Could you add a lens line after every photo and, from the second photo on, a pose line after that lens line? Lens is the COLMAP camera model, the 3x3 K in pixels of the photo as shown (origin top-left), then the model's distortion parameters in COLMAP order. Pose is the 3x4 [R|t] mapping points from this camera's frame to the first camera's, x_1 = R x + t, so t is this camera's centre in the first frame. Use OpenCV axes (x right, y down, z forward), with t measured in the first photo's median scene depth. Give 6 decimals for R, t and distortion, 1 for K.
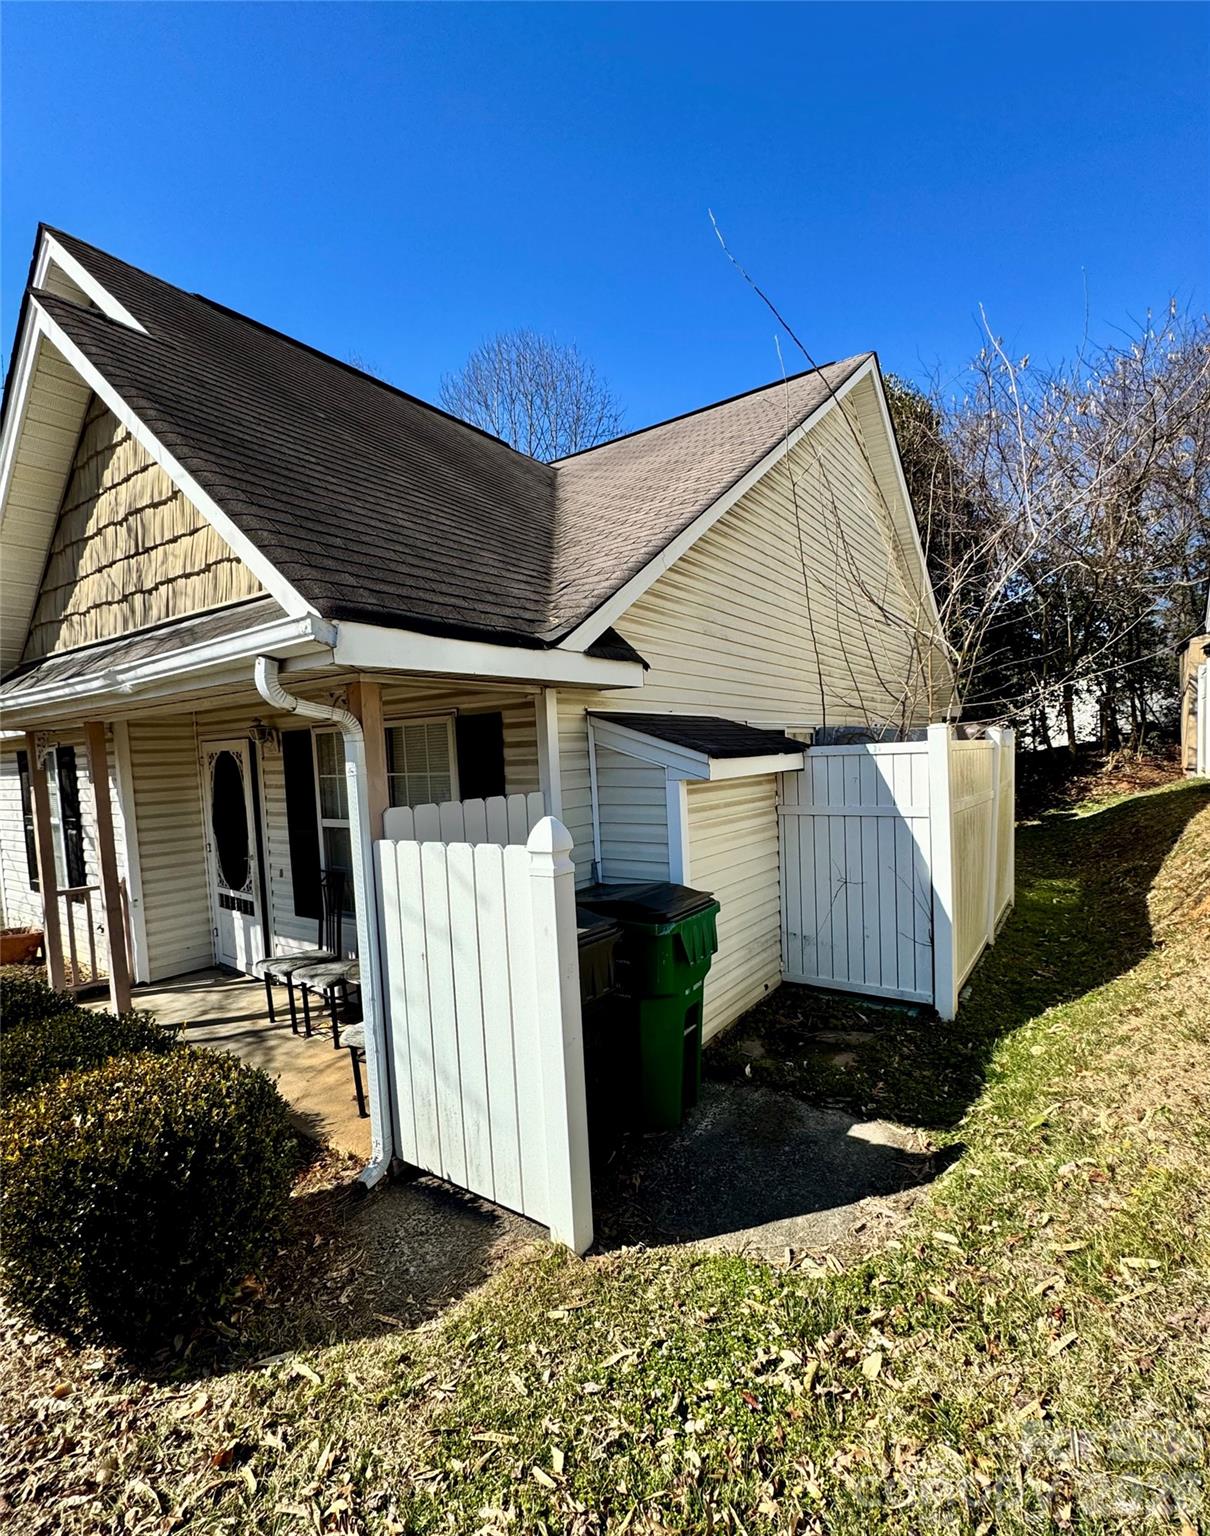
lens RADIAL K [[705.8, 0, 635.3], [0, 705.8, 793.0], [0, 0, 1]] dist [0.004642, 0.000196]
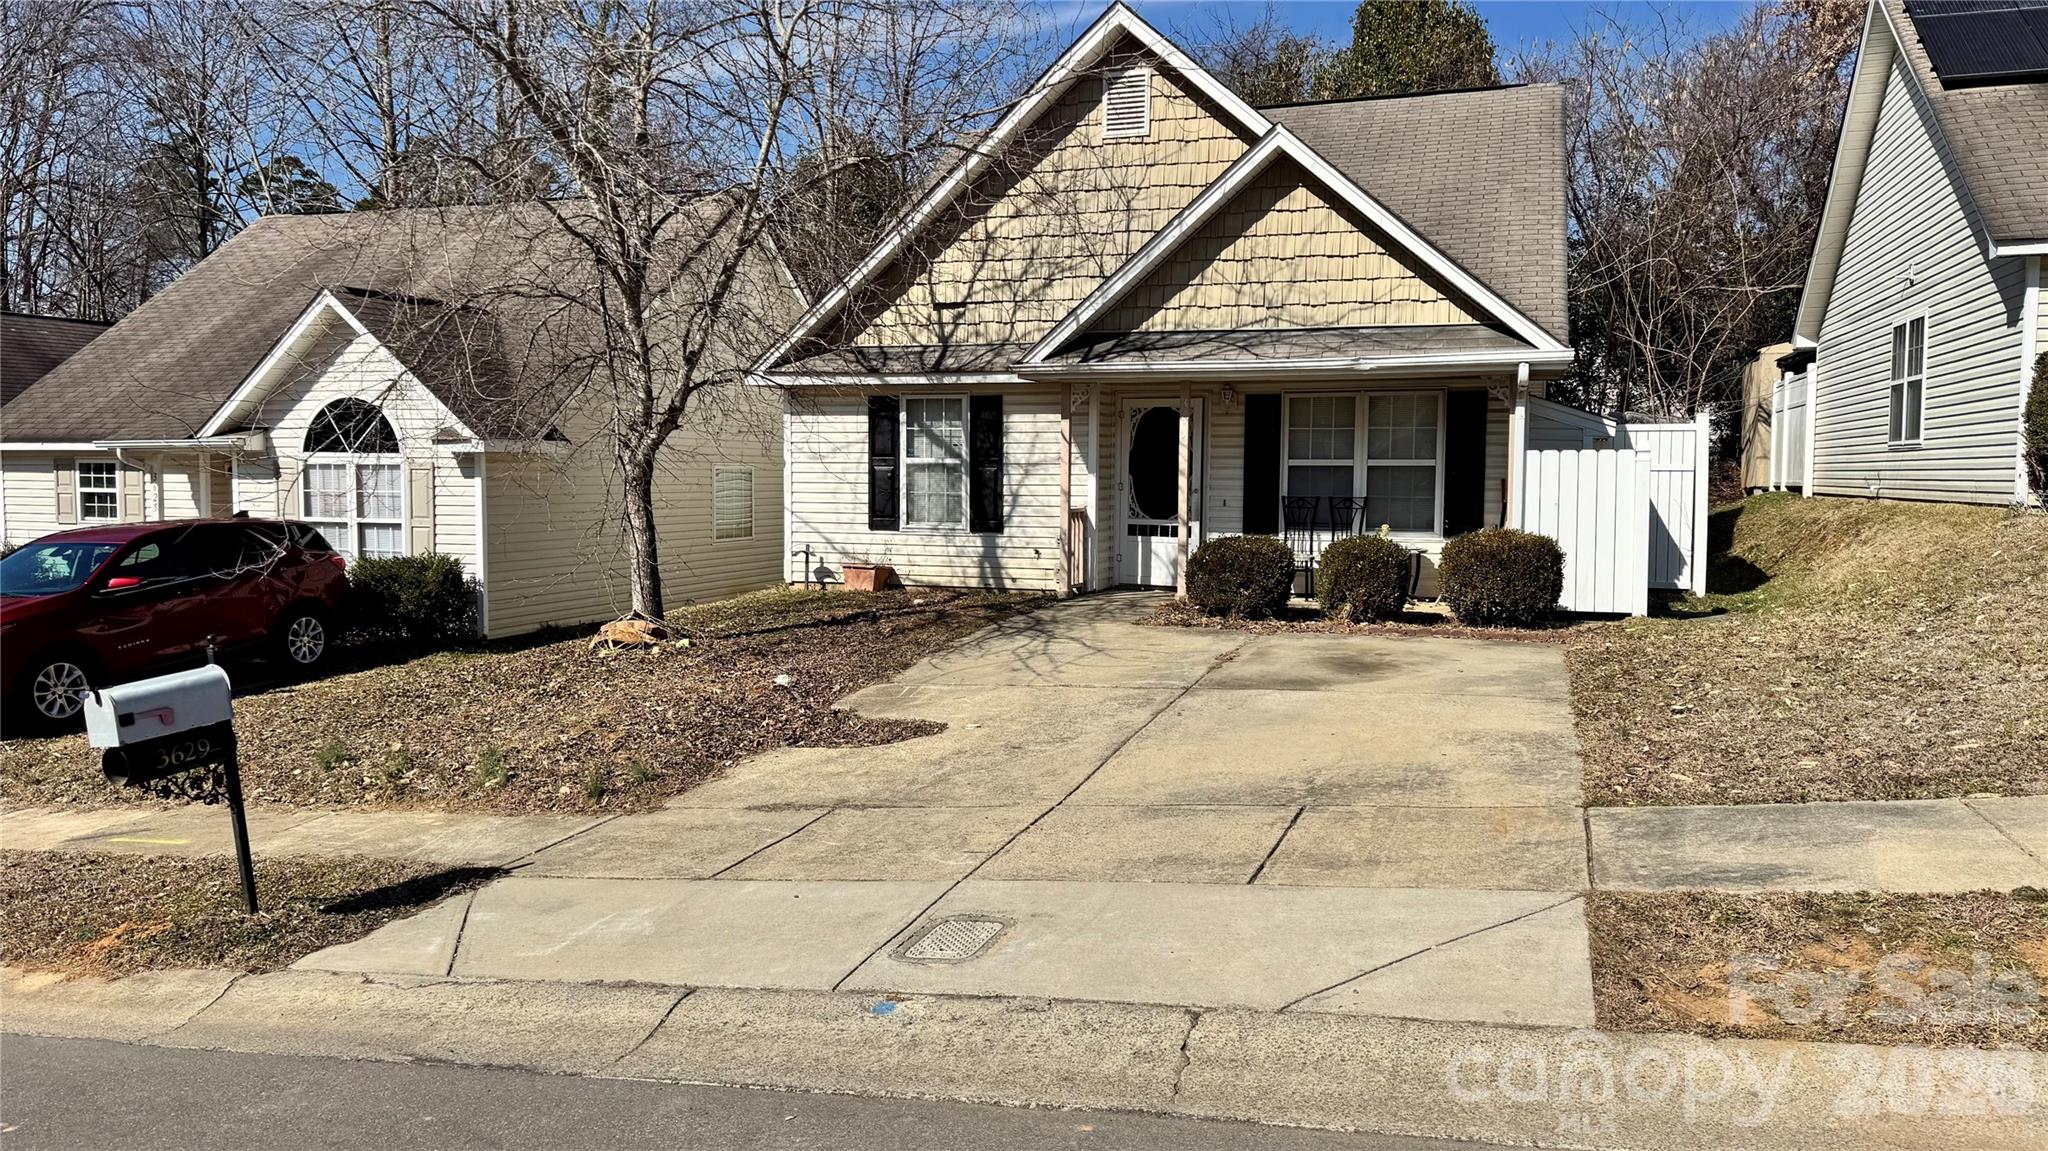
lens RADIAL K [[1431.5, 0, 1025.6], [0, 1431.5, 581.7], [0, 0, 1]] dist [0.096192, -0.005996]
pose [[0.961699, 0.027017, 0.272773, -1.858764], [-0.031209, 0.999452, 0.011039, 0.284074], [-0.272325, -0.019130, 0.962015, -1.708485]]
